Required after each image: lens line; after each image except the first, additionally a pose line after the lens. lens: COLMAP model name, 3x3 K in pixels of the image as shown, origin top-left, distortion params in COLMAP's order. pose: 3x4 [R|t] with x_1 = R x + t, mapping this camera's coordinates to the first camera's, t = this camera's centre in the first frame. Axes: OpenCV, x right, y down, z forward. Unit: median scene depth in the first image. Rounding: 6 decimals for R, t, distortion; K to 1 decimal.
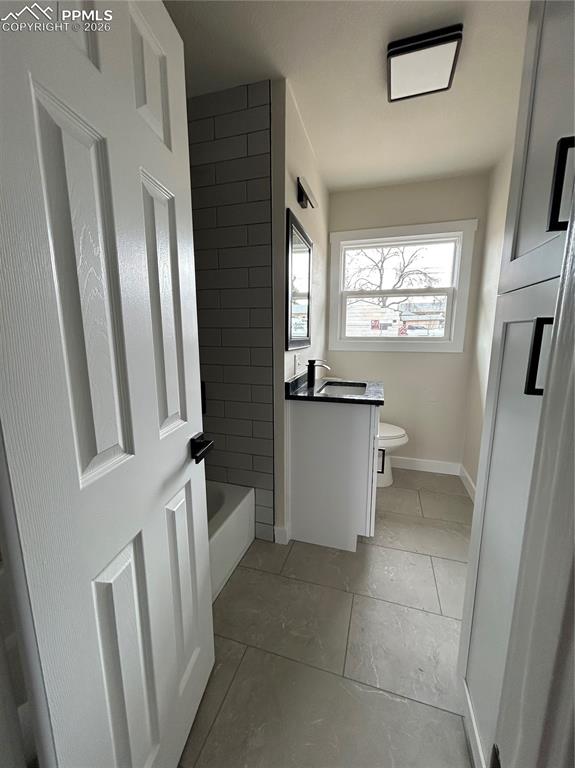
lens RADIAL K [[308.4, 0, 287.5], [0, 308.4, 384.0], [0, 0, 1]] dist [-0.000031, -0.000245]
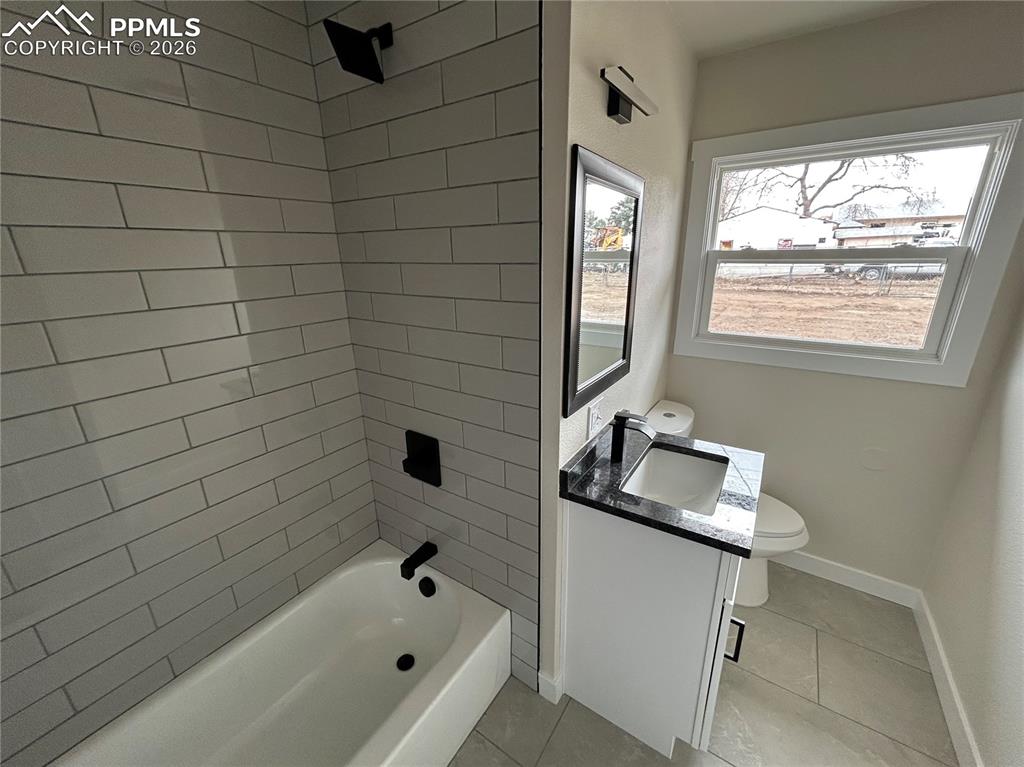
lens RADIAL K [[411.2, 0, 512.0], [0, 411.2, 383.5], [0, 0, 1]] dist [-0.000031, -0.000245]
pose [[0.957866, 0.074017, -0.277516, 0.094166], [-0.035257, 0.989218, 0.142145, -0.239113], [0.285045, -0.126371, 0.950147, 0.262759]]
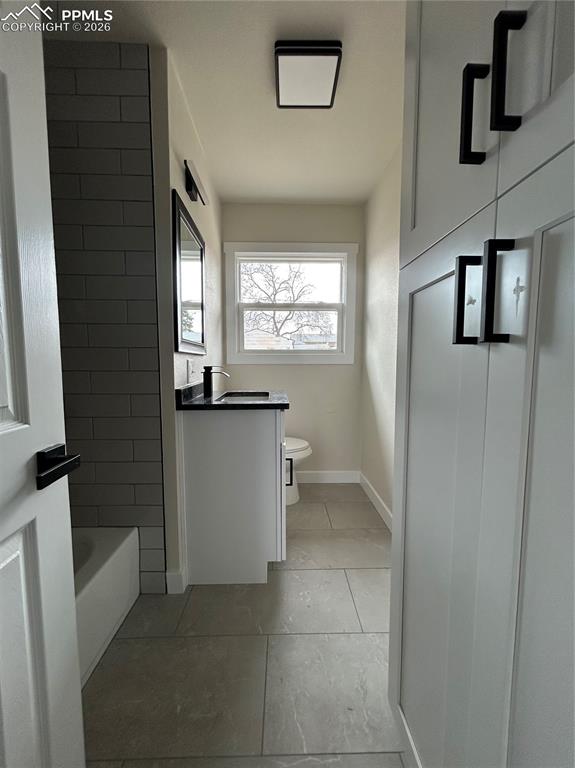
lens RADIAL K [[308.4, 0, 287.5], [0, 308.4, 384.0], [0, 0, 1]] dist [-0.000031, -0.000245]
pose [[0.947304, -0.024827, 0.319374, 0.011806], [0.054138, 0.995059, -0.083227, 0.059910], [-0.315730, 0.096132, 0.943967, 0.102641]]
